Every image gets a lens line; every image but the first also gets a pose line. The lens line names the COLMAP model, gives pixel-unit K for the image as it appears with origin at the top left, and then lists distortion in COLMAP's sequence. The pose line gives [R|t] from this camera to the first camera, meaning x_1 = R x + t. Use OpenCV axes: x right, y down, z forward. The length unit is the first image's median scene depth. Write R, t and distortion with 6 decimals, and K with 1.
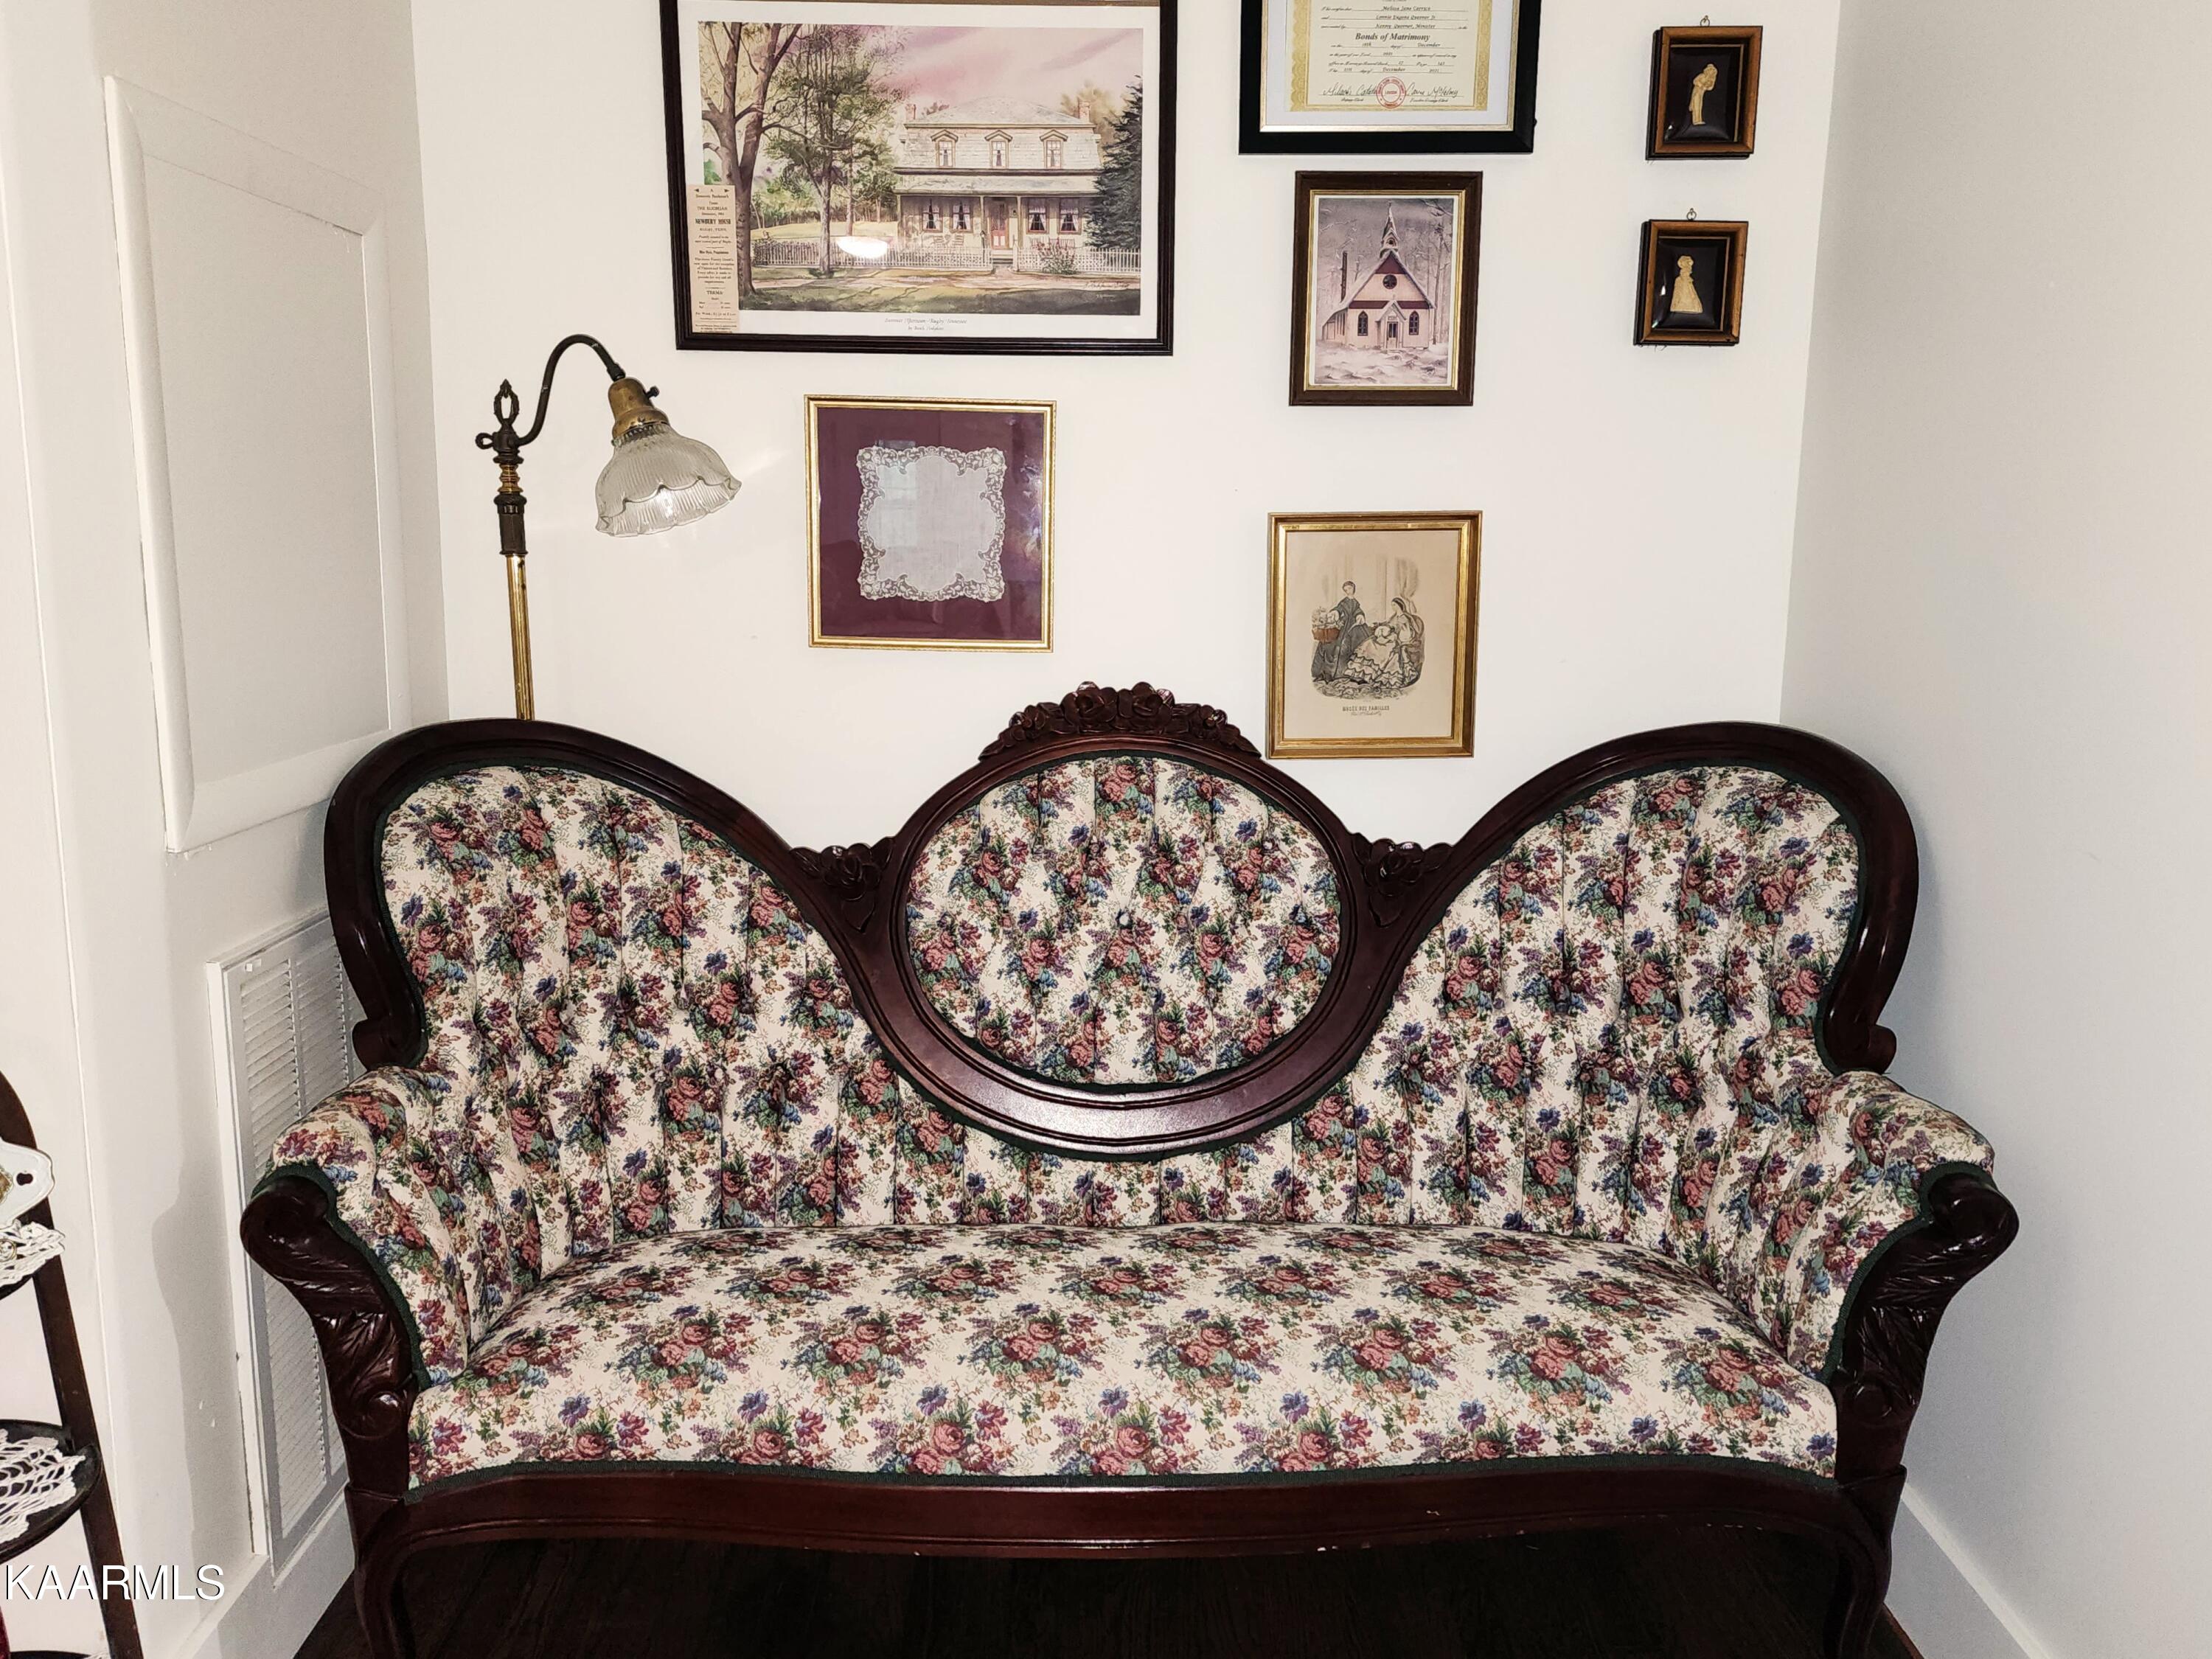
lens RADIAL K [[1470.7, 0, 1100.1], [0, 1470.7, 829.2], [0, 0, 1]] dist [0.042383, -0.005802]
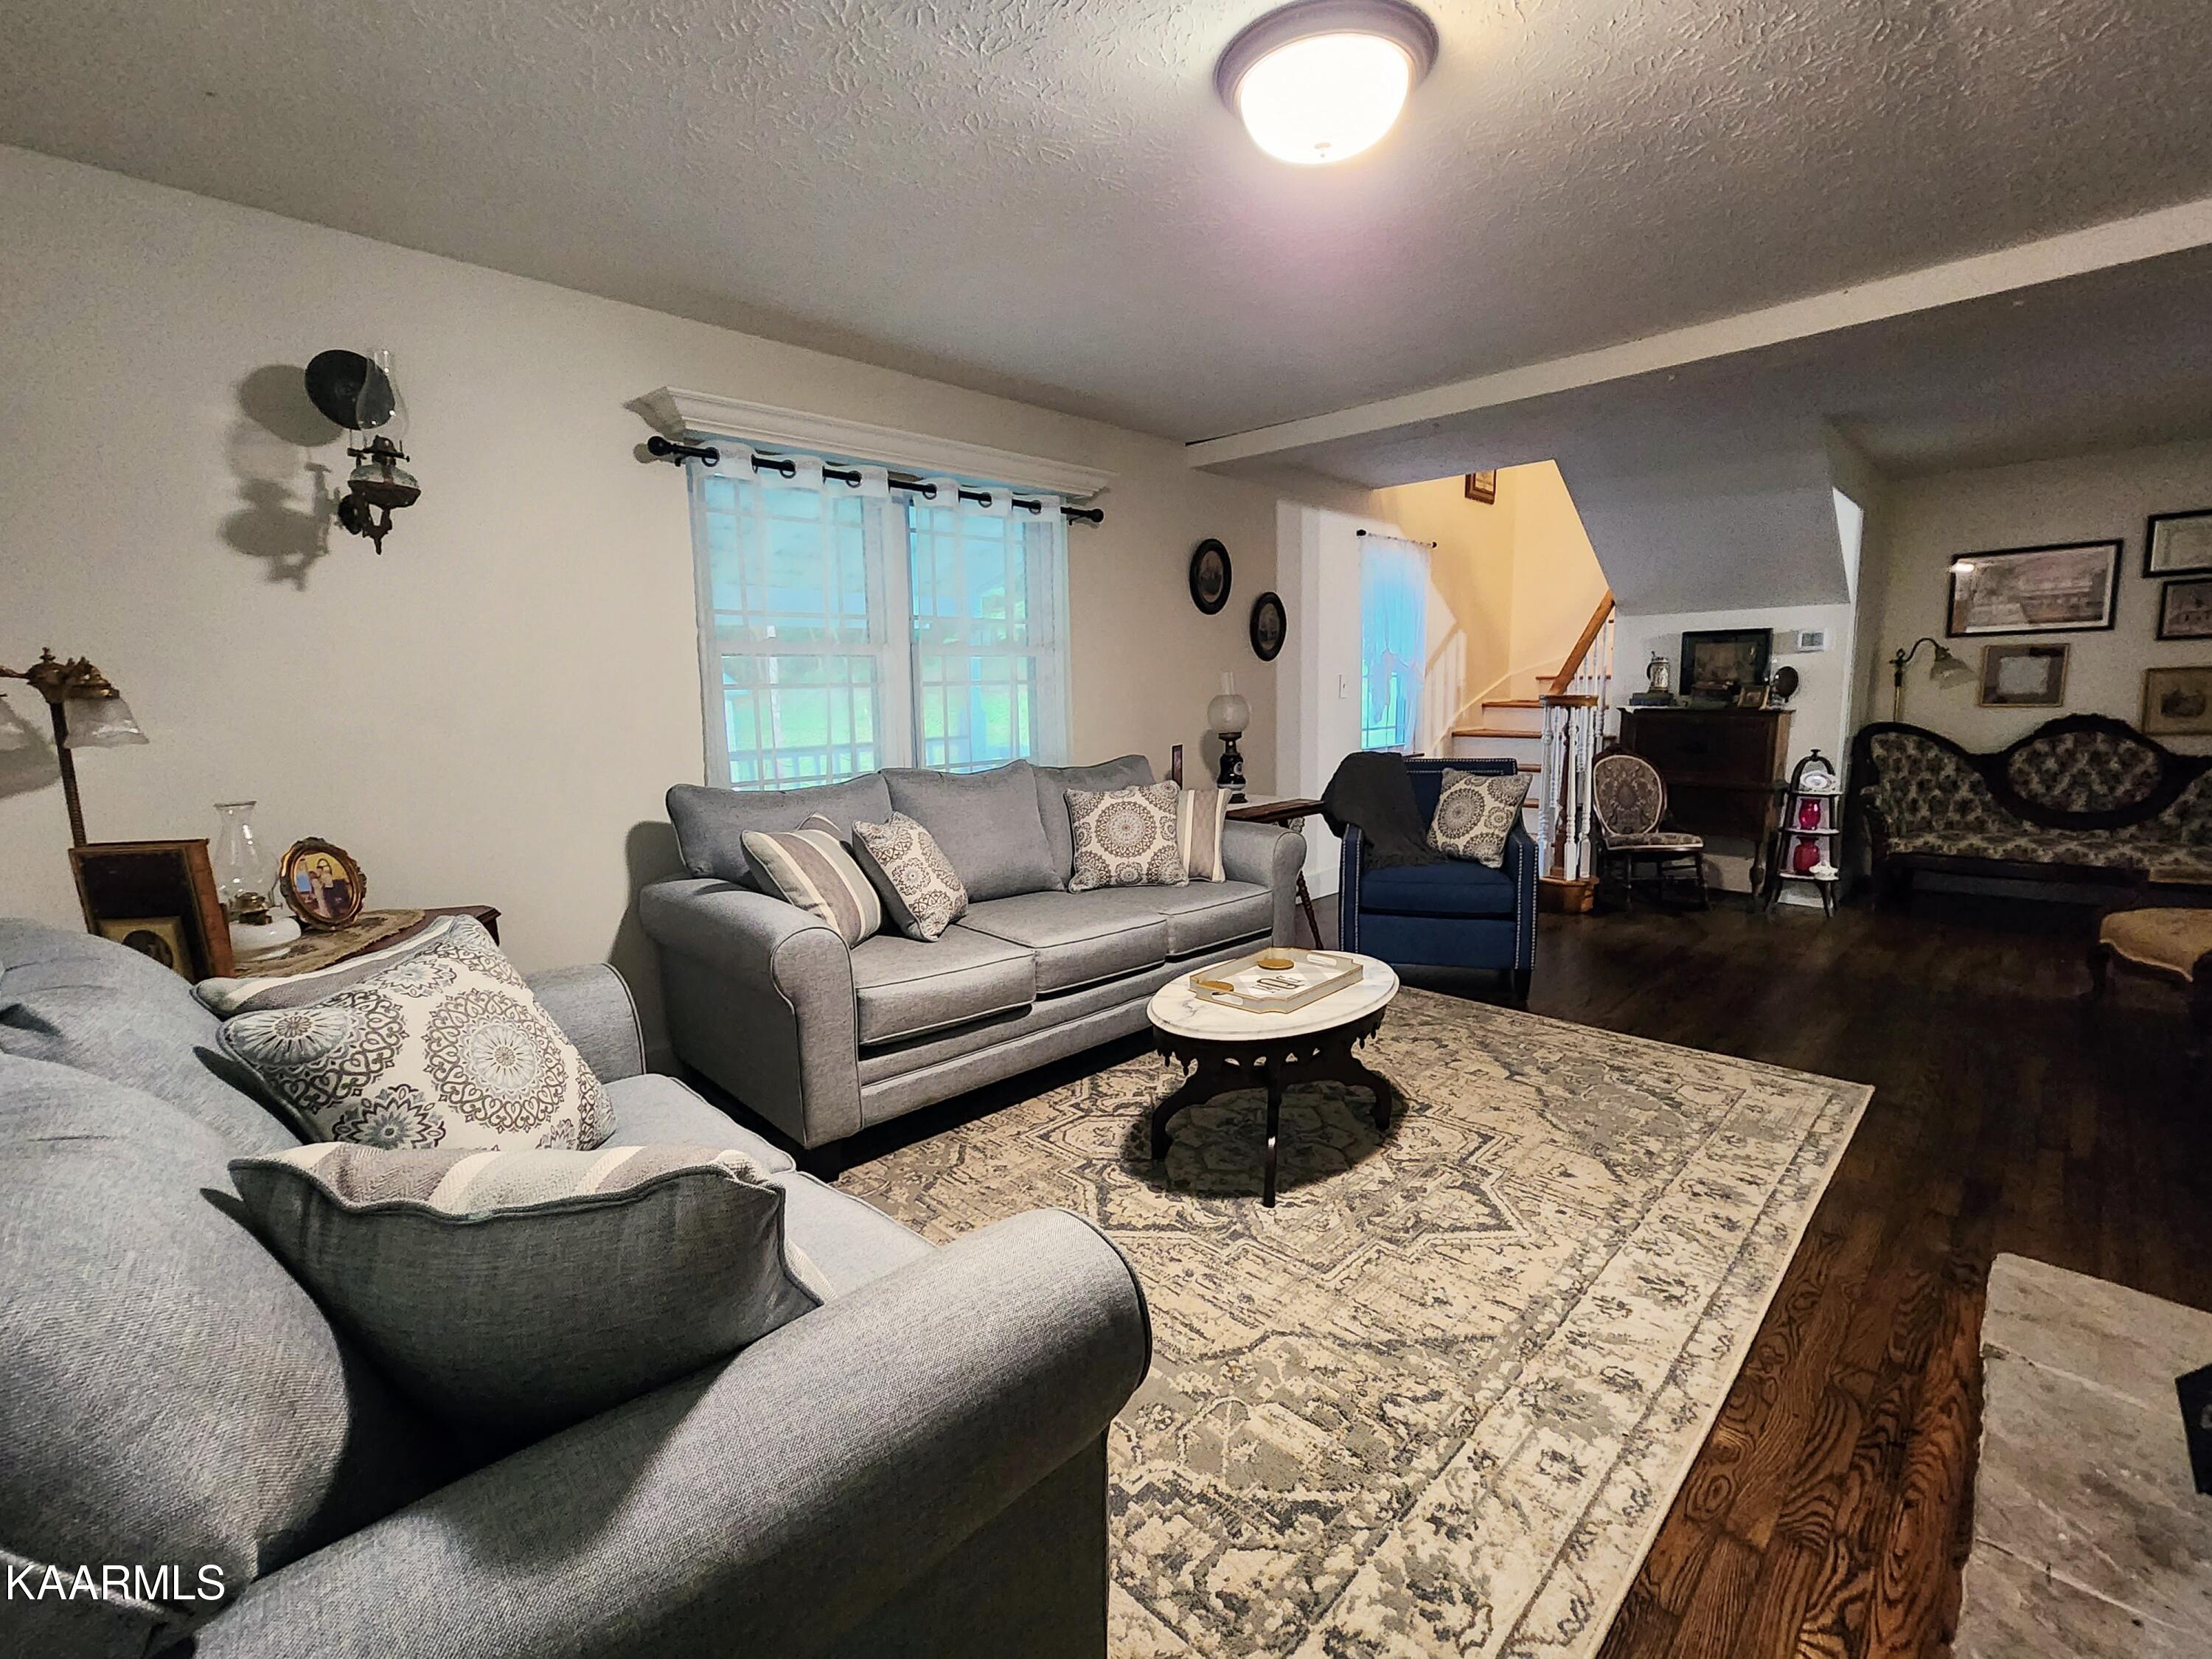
lens RADIAL K [[961.7, 0, 1125.6], [0, 961.7, 824.7], [0, 0, 1]] dist [0.004981, -0.000022]
pose [[0.703721, 0.067337, -0.707278, 0.055833], [-0.107929, 0.994077, -0.012744, 0.518995], [0.702231, 0.085304, 0.706821, -2.663800]]
